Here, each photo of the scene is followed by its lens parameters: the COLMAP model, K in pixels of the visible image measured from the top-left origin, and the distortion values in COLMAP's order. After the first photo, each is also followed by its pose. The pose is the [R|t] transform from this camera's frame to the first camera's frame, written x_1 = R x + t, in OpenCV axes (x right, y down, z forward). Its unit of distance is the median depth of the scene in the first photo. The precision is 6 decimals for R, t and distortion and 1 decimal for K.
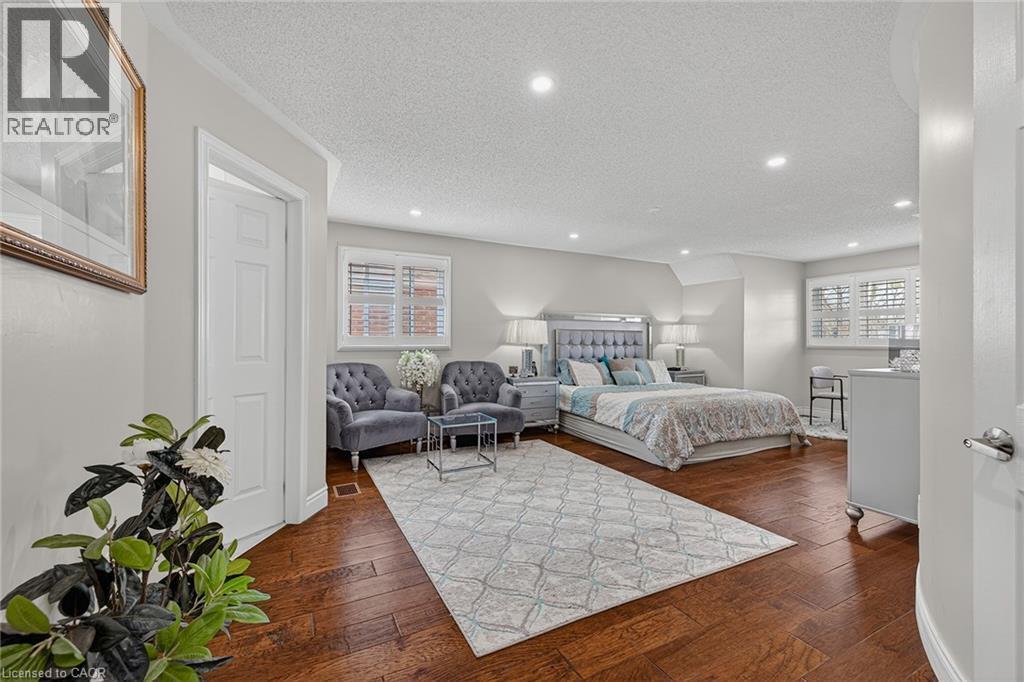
lens RADIAL K [[430.8, 0, 508.2], [0, 430.8, 339.4], [0, 0, 1]] dist [-0.002843, 0.000095]
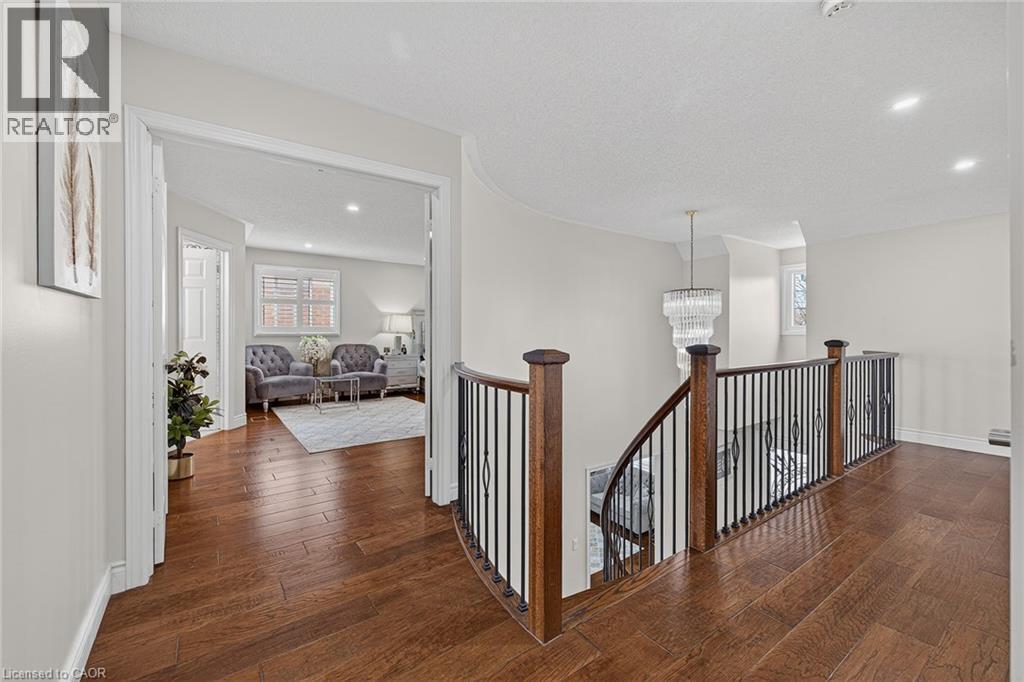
lens RADIAL K [[430.8, 0, 516.4], [0, 430.8, 335.7], [0, 0, 1]] dist [-0.002843, 0.000095]
pose [[0.987300, -0.001435, 0.158863, 0.242078], [-0.000351, 0.999937, 0.011214, 0.007465], [-0.158869, -0.011128, 0.987237, -0.561372]]
